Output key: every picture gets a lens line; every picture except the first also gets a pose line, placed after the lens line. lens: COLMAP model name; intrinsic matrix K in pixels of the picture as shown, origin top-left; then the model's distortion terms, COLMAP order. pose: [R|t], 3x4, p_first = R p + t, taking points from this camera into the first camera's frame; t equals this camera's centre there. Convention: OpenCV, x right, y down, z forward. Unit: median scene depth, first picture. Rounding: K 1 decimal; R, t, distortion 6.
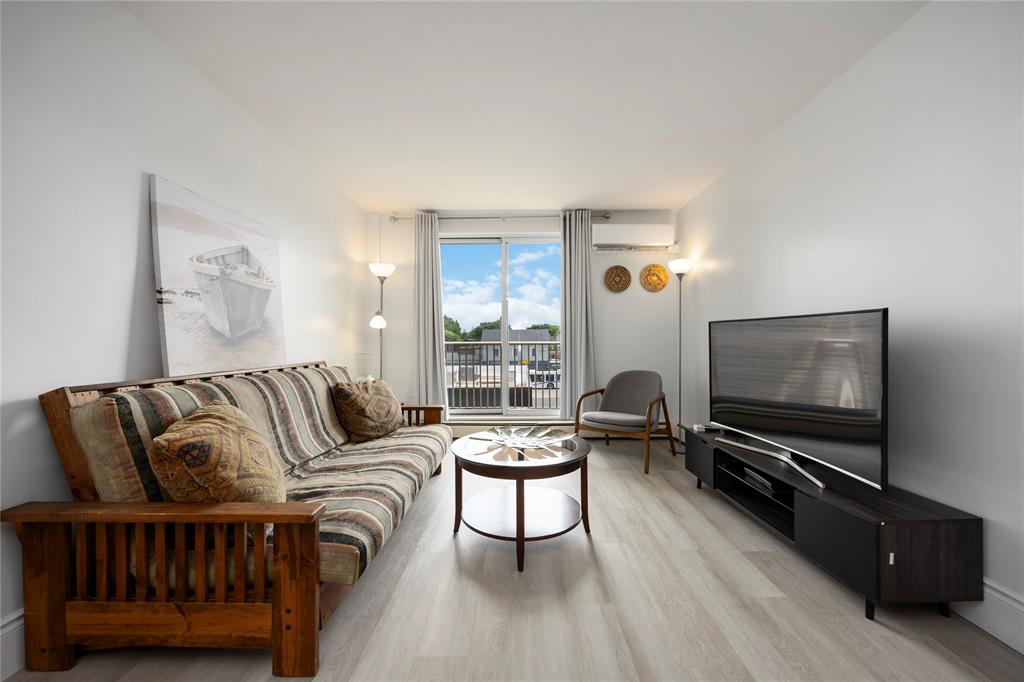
lens RADIAL K [[394.6, 0, 512.0], [0, 394.6, 341.0], [0, 0, 1]] dist [0.000256, 0.000098]
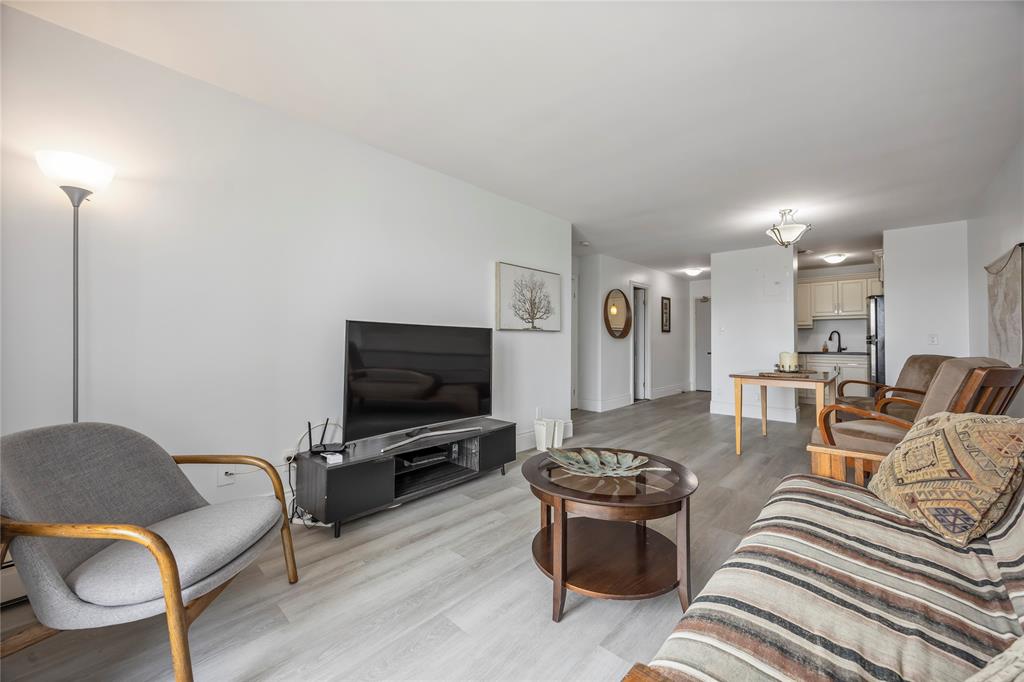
lens RADIAL K [[394.6, 0, 512.0], [0, 394.6, 341.0], [0, 0, 1]] dist [0.000256, 0.000098]
pose [[-0.739750, 0.005292, 0.672861, -0.296661], [0.002962, 0.999985, -0.004609, 0.000475], [-0.672876, -0.001417, -0.739754, 1.377822]]
